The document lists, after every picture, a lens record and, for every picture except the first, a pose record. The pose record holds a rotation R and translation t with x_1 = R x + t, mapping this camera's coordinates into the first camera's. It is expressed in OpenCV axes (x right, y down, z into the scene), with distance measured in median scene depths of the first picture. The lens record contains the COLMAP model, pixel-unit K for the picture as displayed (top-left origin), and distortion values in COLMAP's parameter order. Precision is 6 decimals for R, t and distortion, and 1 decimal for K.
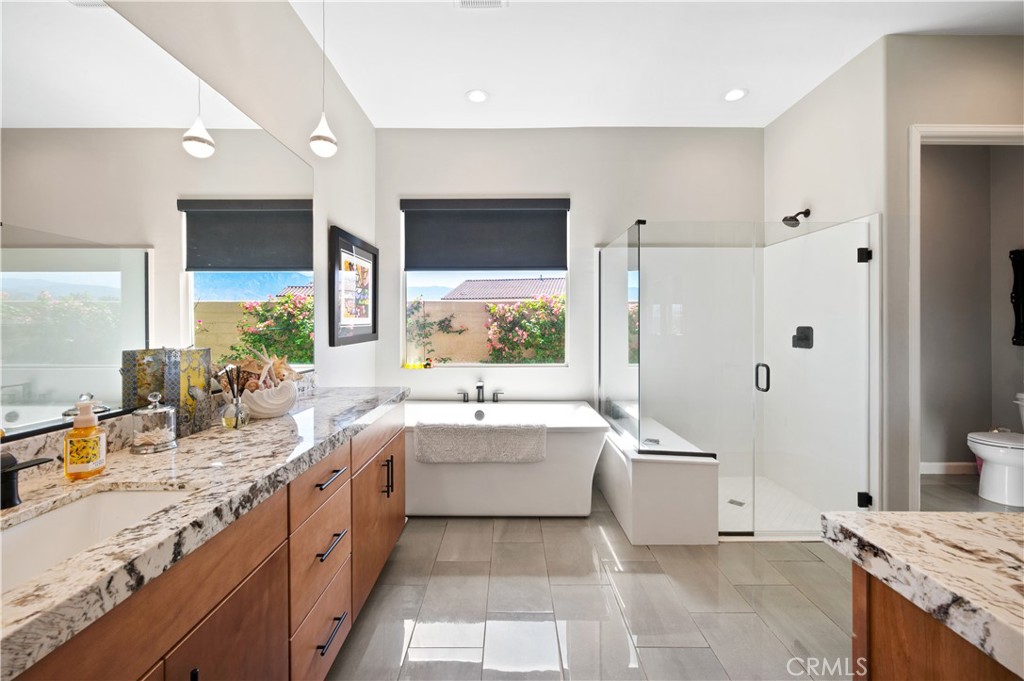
lens RADIAL K [[411.6, 0, 502.6], [0, 411.6, 326.6], [0, 0, 1]] dist [-0.008417, -0.000765]
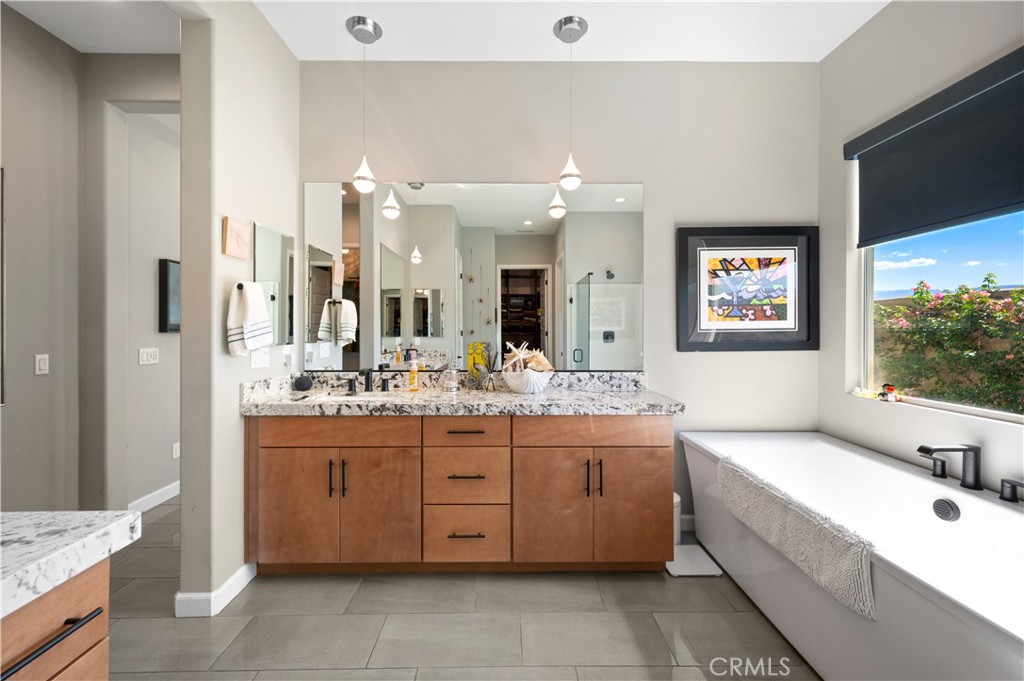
lens RADIAL K [[411.6, 0, 507.7], [0, 411.6, 330.8], [0, 0, 1]] dist [-0.008417, -0.000765]
pose [[0.024927, 0.003624, -0.999683, 1.730702], [-0.003911, 0.999986, 0.003527, -0.003462], [0.999682, 0.003822, 0.024941, 1.798403]]
